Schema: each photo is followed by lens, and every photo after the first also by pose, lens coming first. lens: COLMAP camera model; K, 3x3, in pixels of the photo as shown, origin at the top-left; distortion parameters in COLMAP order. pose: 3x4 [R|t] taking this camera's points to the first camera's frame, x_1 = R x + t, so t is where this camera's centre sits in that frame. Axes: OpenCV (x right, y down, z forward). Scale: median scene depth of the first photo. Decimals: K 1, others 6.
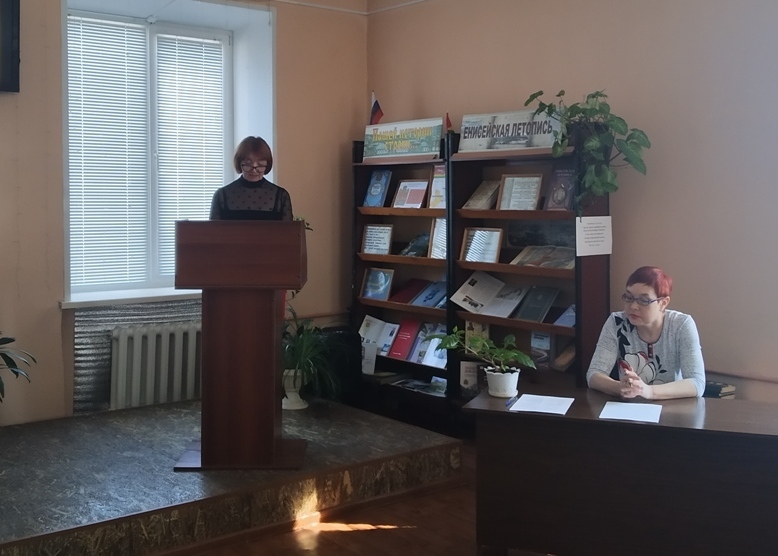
lens RADIAL K [[925.0, 0, 388.6], [0, 925.0, 220.9], [0, 0, 1]] dist [0.131629, -0.329396]
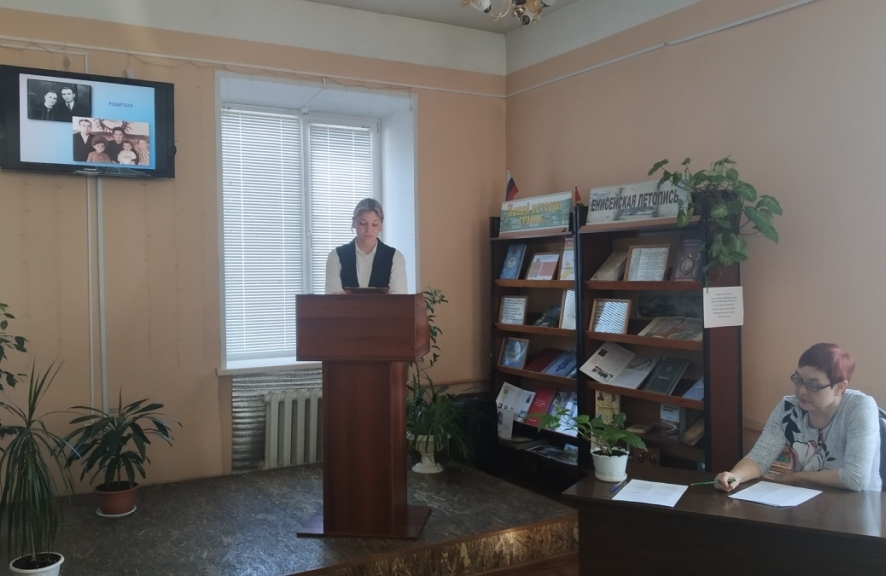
lens RADIAL K [[791.2, 0, 443.0], [0, 791.2, 288.0], [0, 0, 1]] dist [0.104504, -0.224057]
pose [[0.988254, -0.008637, -0.152576, 0.052310], [0.007975, 0.999956, -0.004950, -0.001591], [0.152612, 0.003675, 0.988279, 0.116388]]
